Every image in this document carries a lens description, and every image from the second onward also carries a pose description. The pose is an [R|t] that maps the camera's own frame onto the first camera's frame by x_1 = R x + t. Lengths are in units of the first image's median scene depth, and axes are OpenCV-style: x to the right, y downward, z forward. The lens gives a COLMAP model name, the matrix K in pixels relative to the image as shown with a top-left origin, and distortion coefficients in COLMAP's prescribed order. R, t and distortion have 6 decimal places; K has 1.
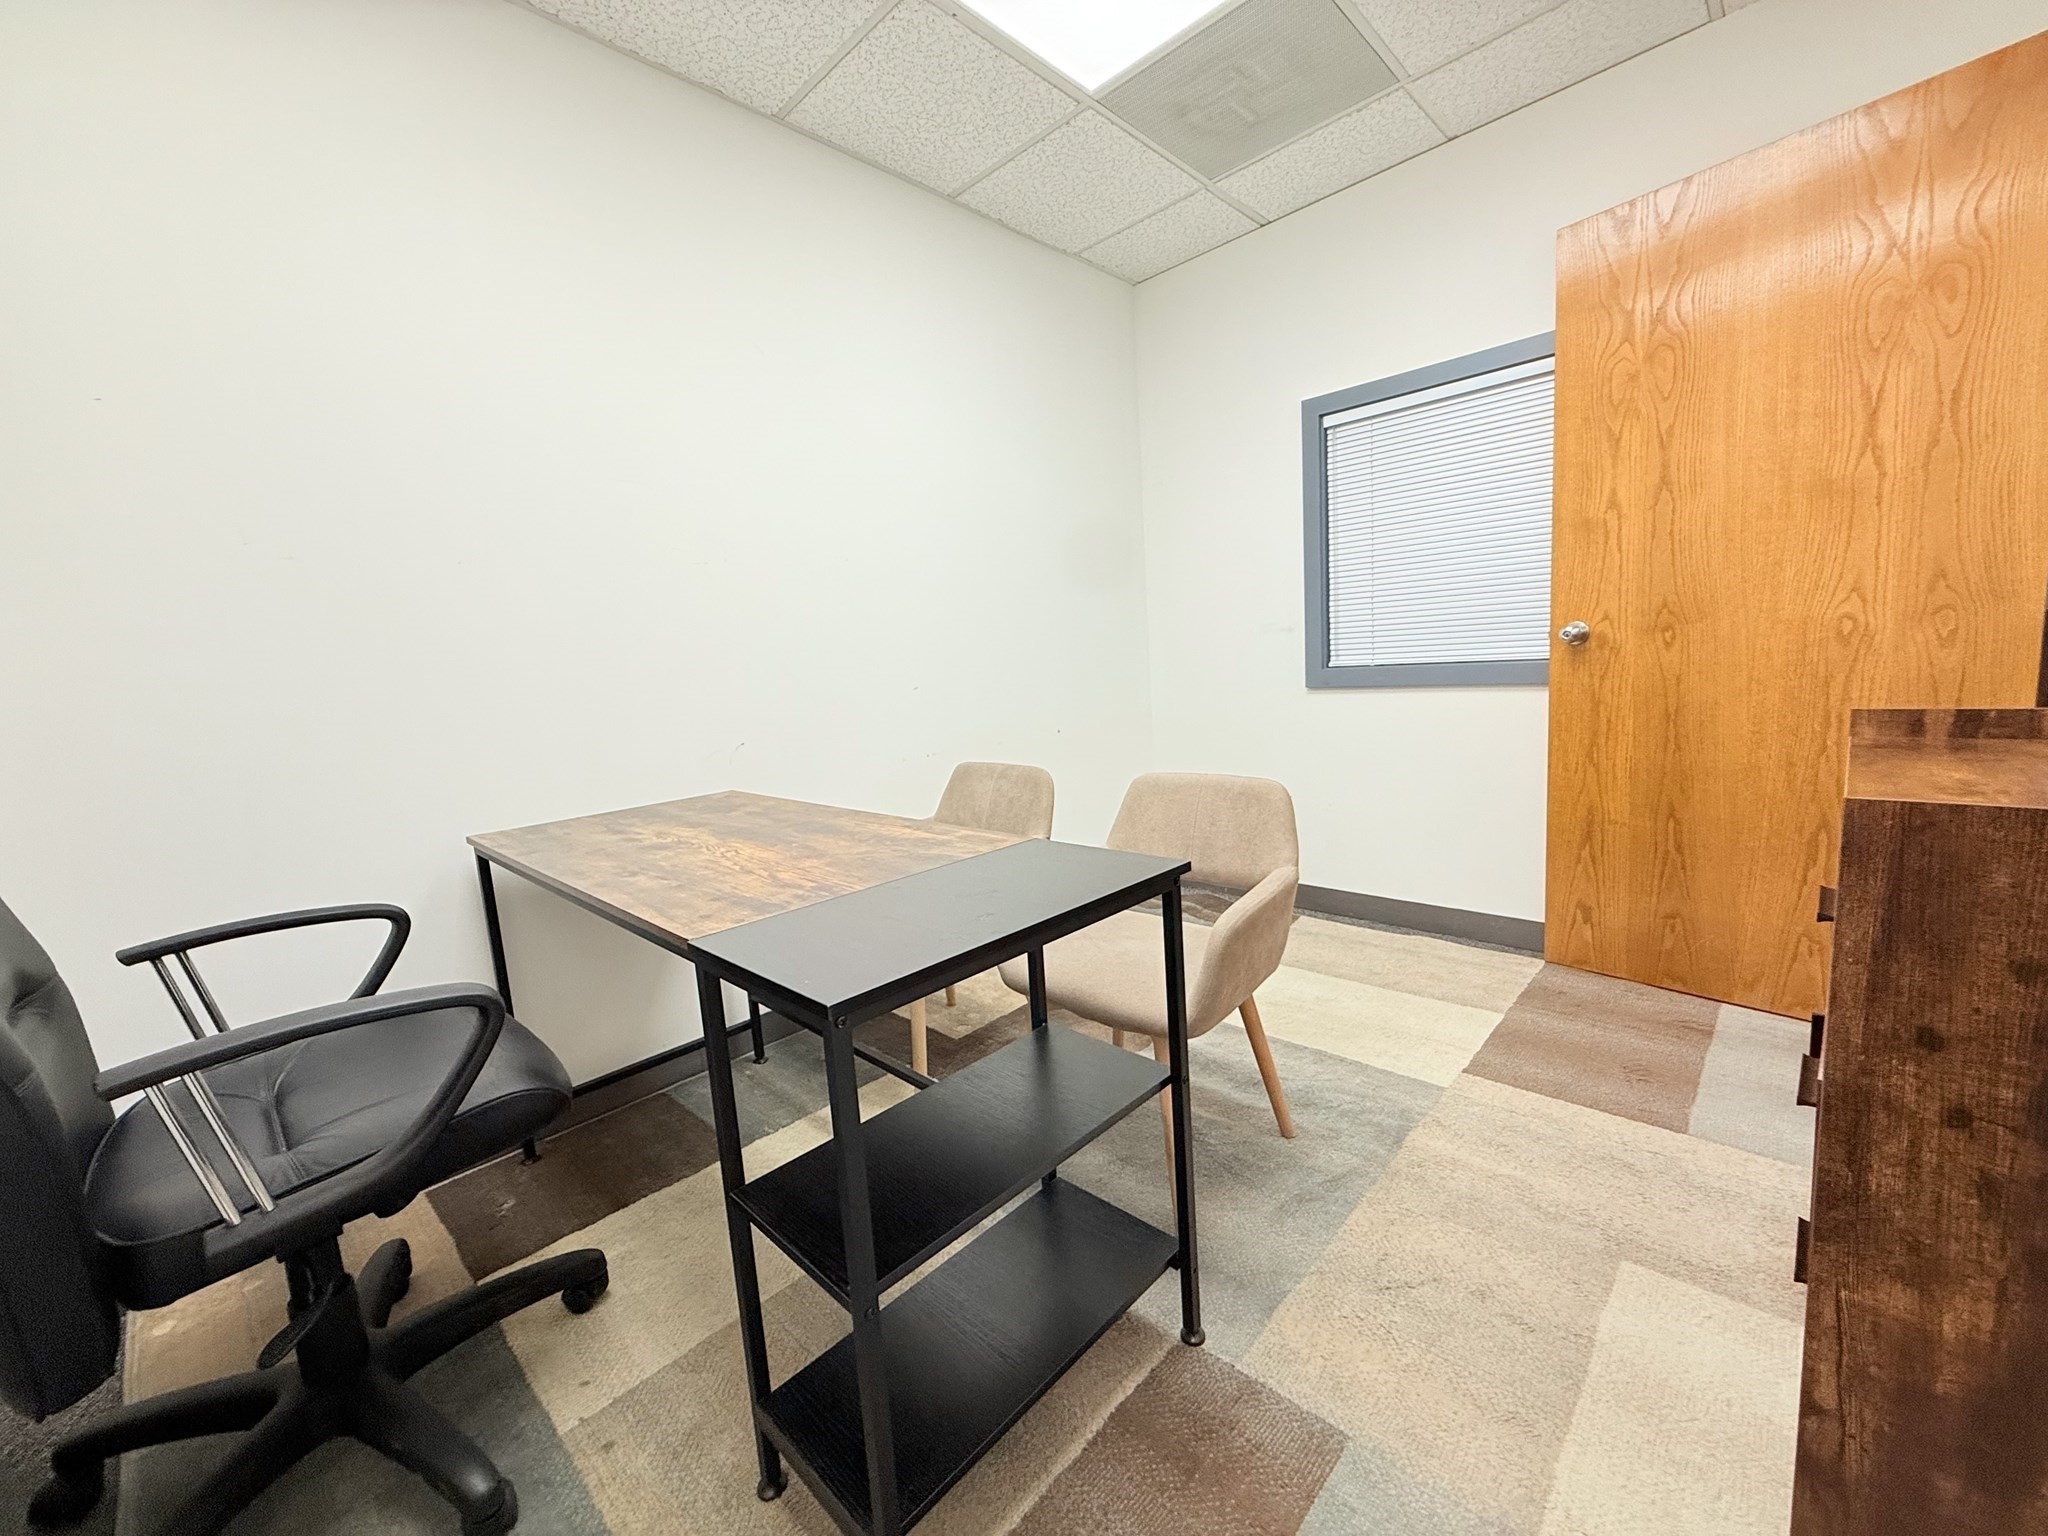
lens RADIAL K [[804.6, 0, 1003.6], [0, 804.6, 763.4], [0, 0, 1]] dist [0.002989, 0.001191]
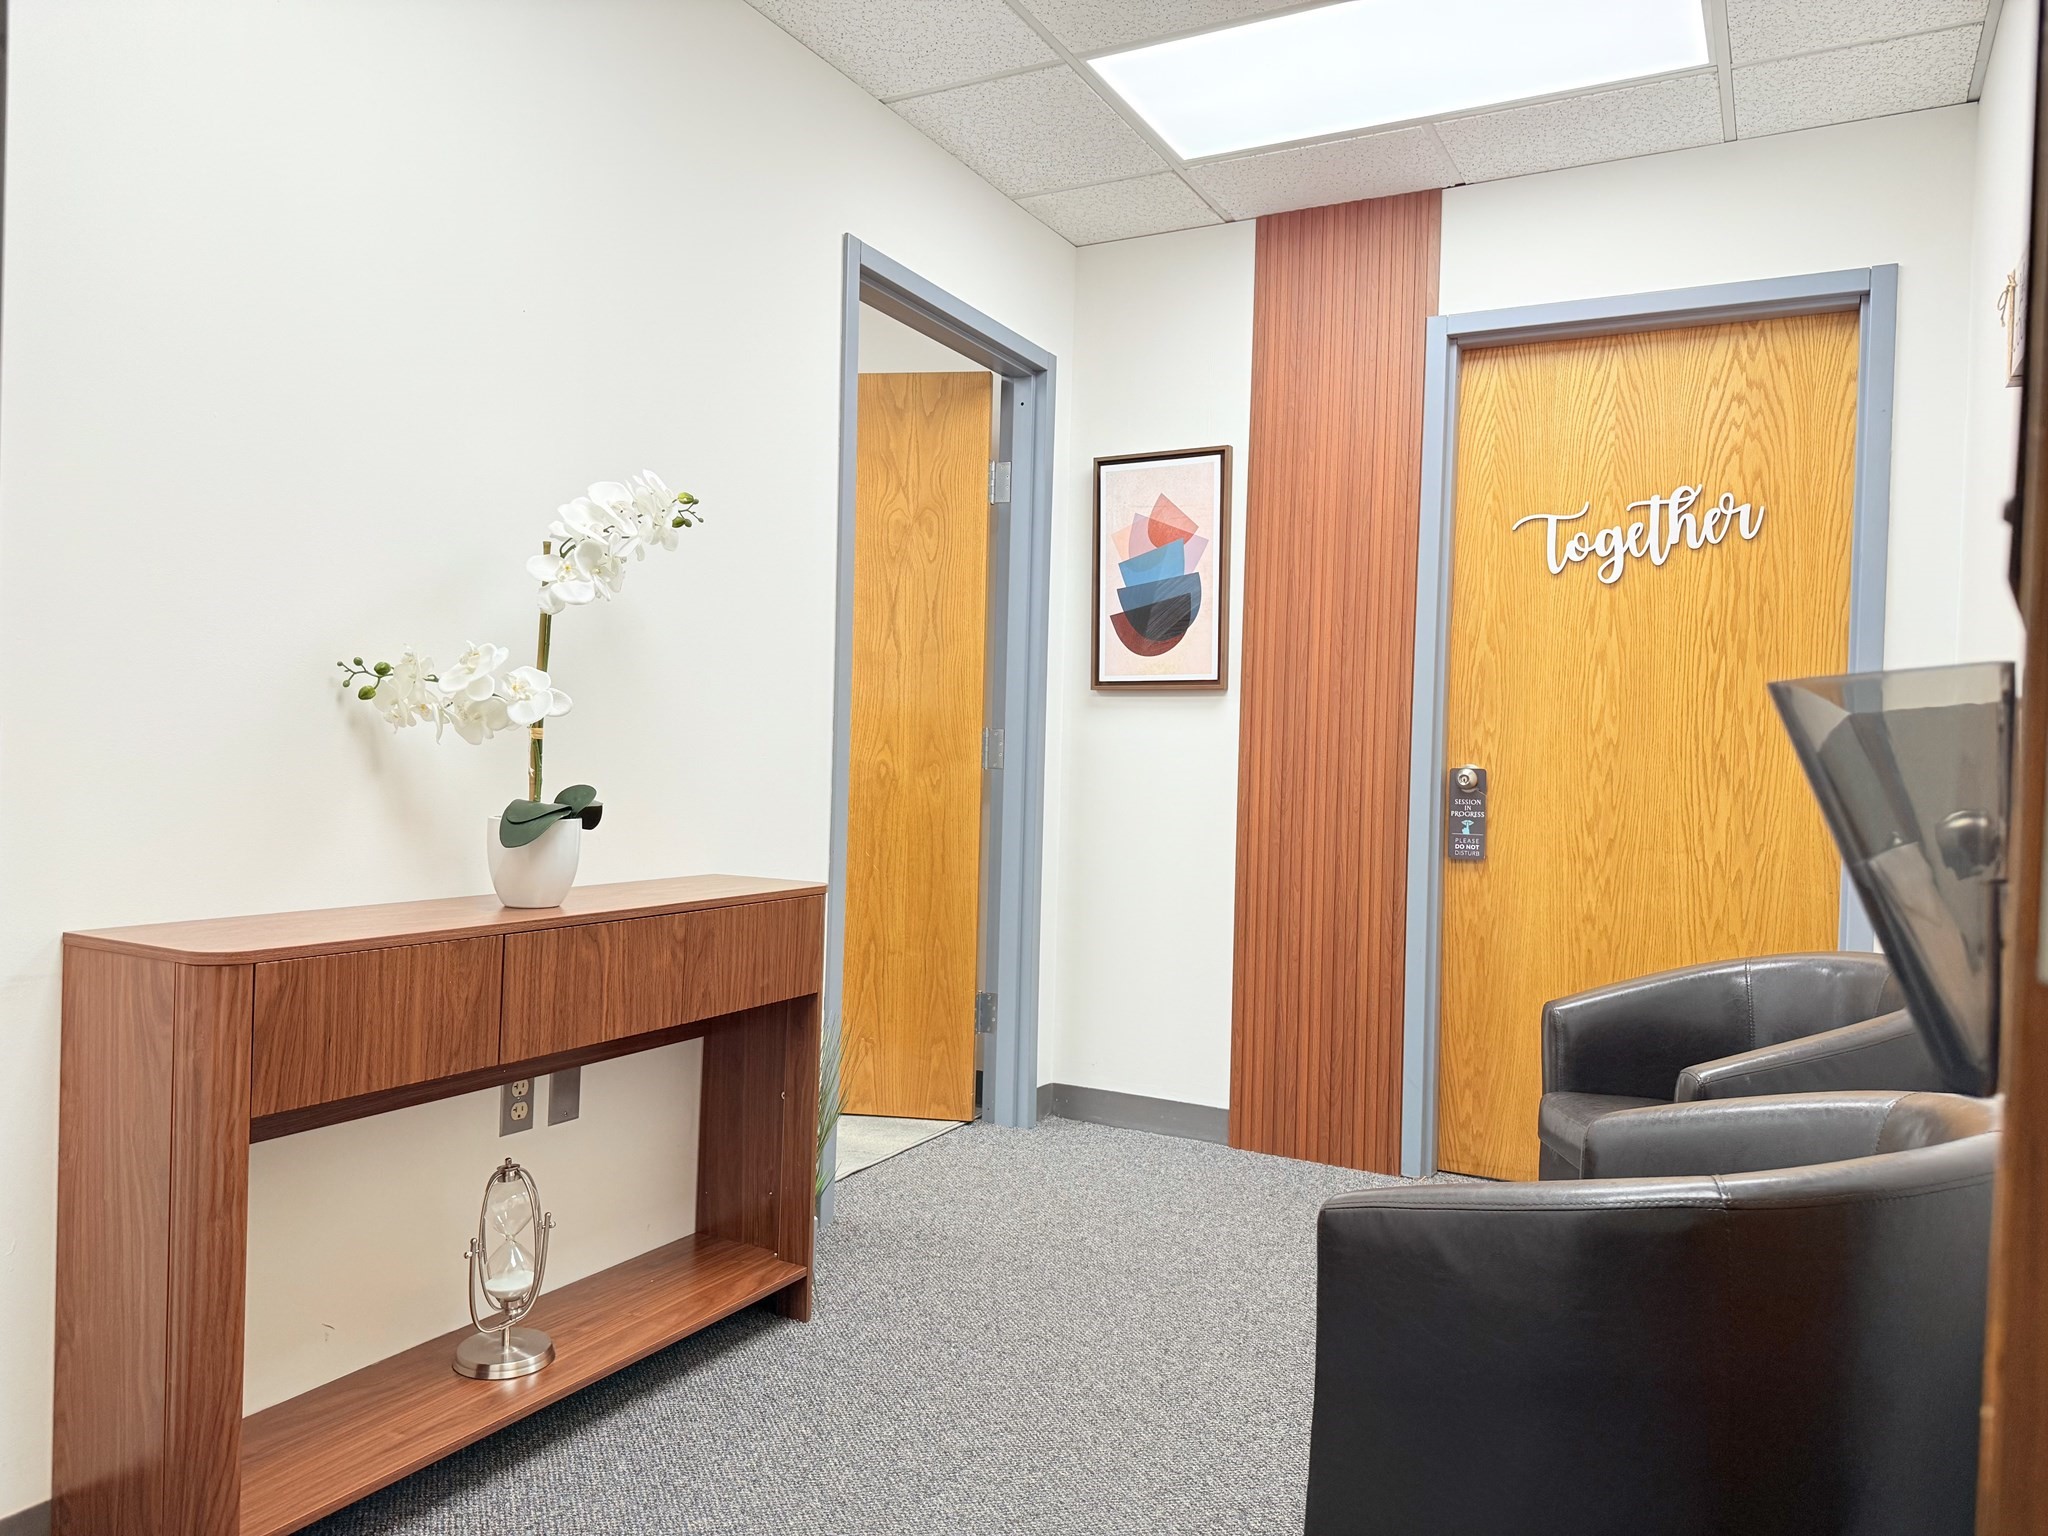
lens RADIAL K [[1431.6, 0, 1037.5], [0, 1431.6, 763.6], [0, 0, 1]] dist [0.050957, -0.063927]
pose [[0.611832, 0.085130, 0.786393, -0.536925], [0.035392, 0.990250, -0.134734, 0.123979], [-0.790196, 0.110267, 0.602853, -0.510015]]
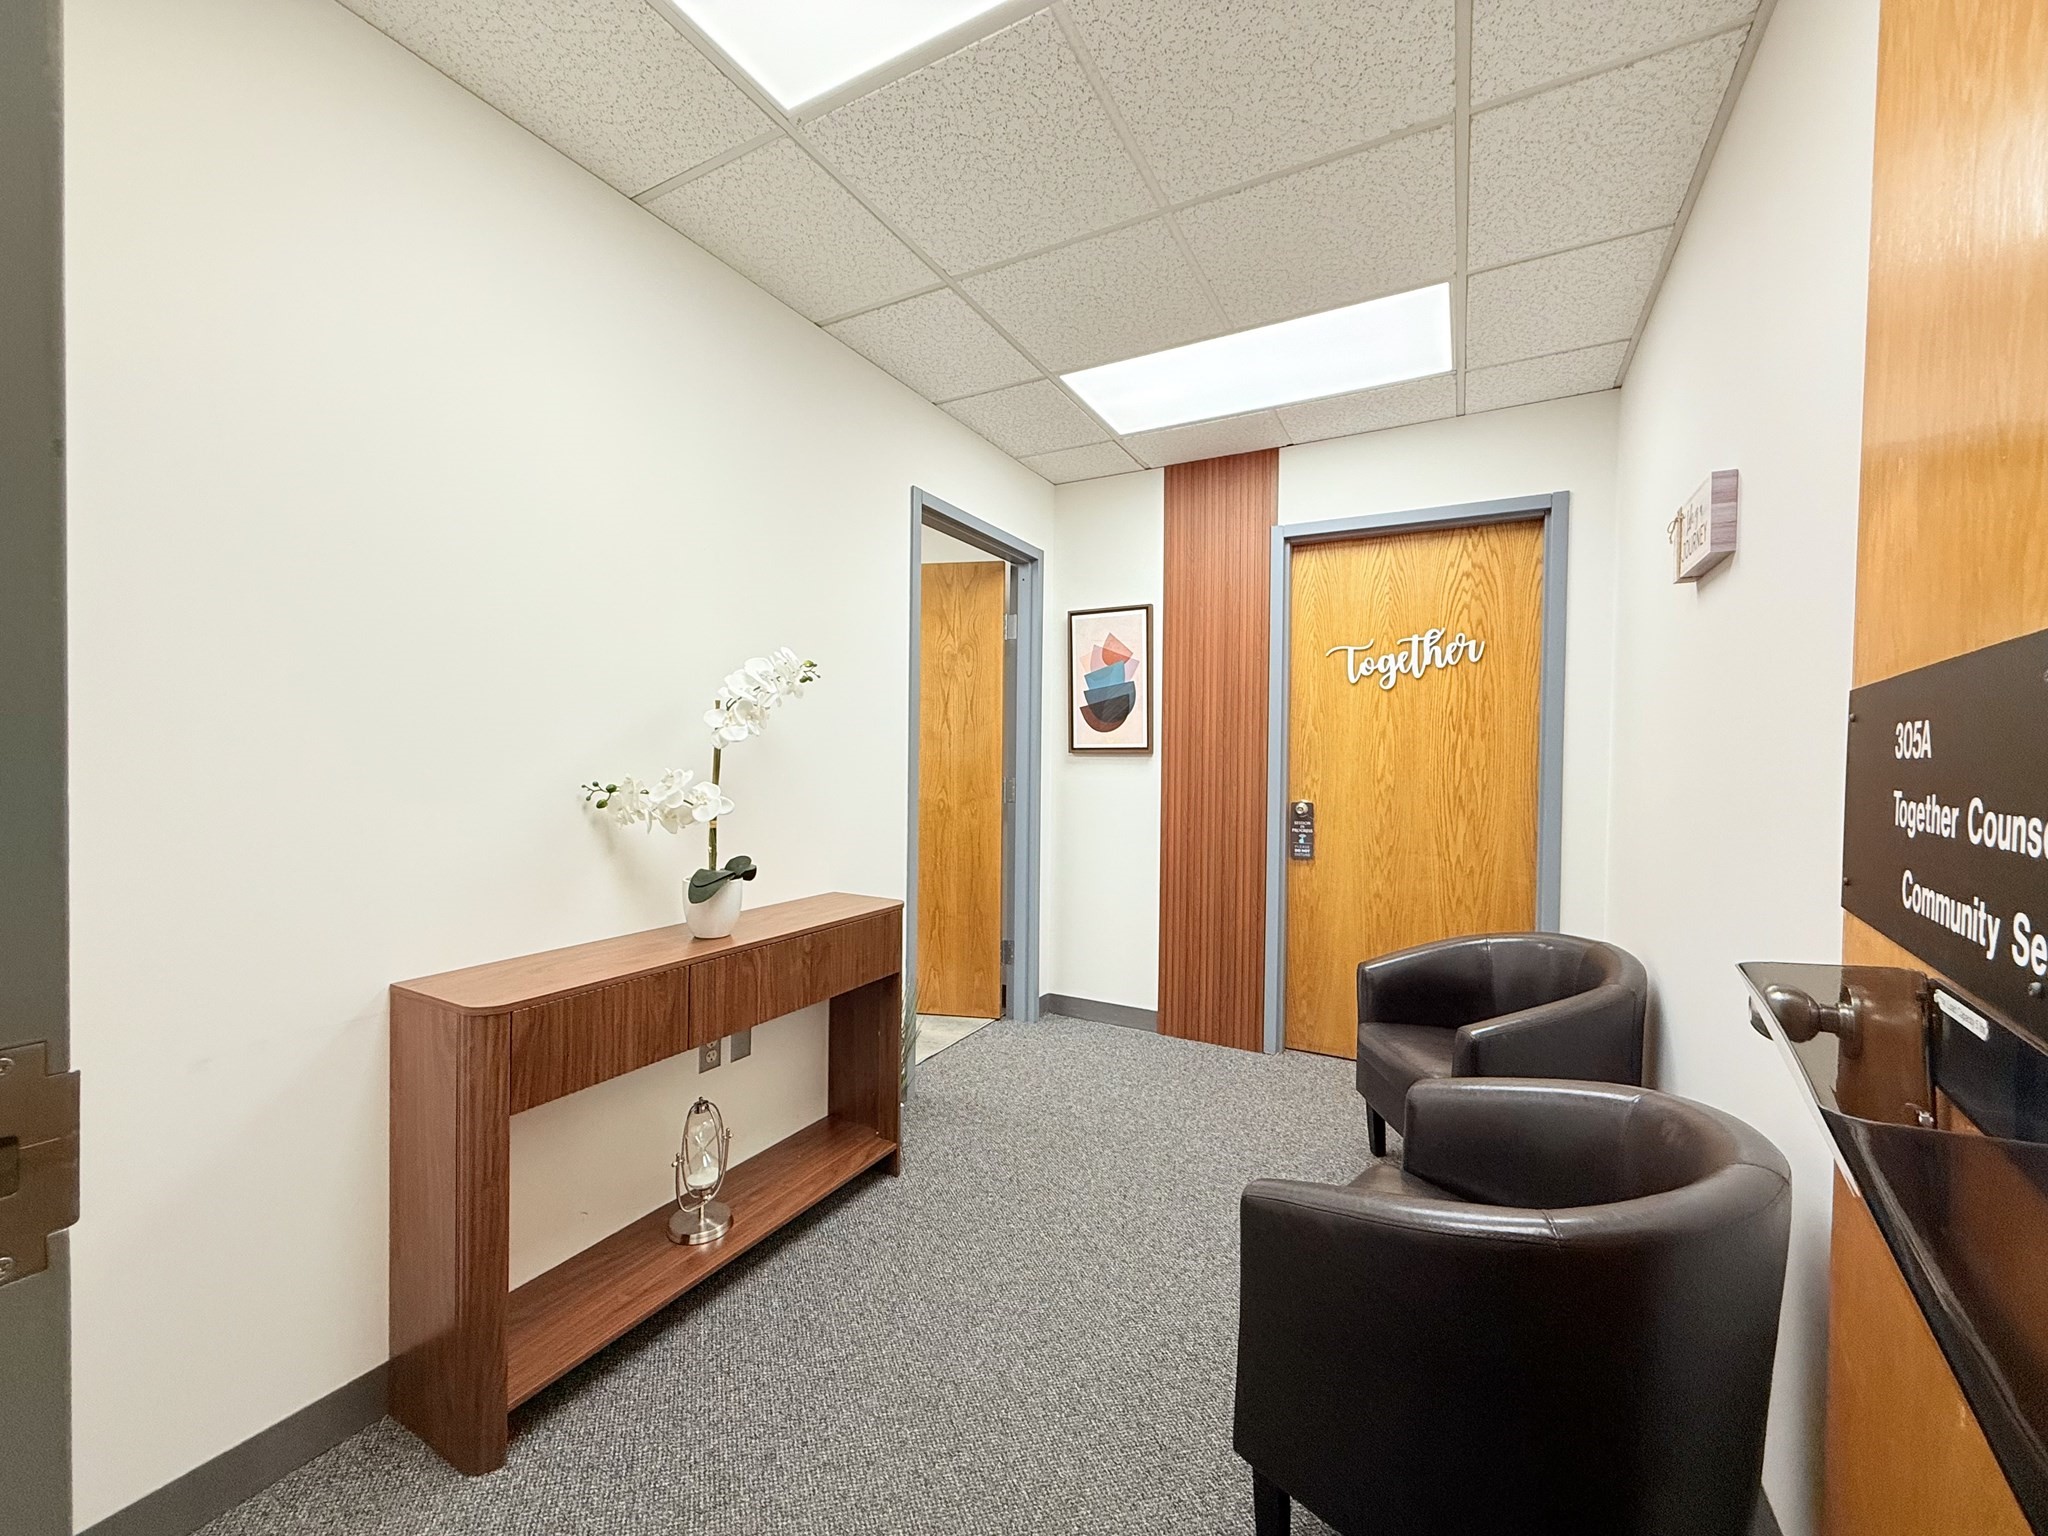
lens RADIAL K [[804.6, 0, 1025.3], [0, 804.6, 755.7], [0, 0, 1]] dist [0.002989, 0.001191]
pose [[0.622407, 0.072918, 0.779289, -0.407833], [0.050805, 0.989787, -0.133191, -0.014191], [-0.781043, 0.122491, 0.612346, -0.414458]]
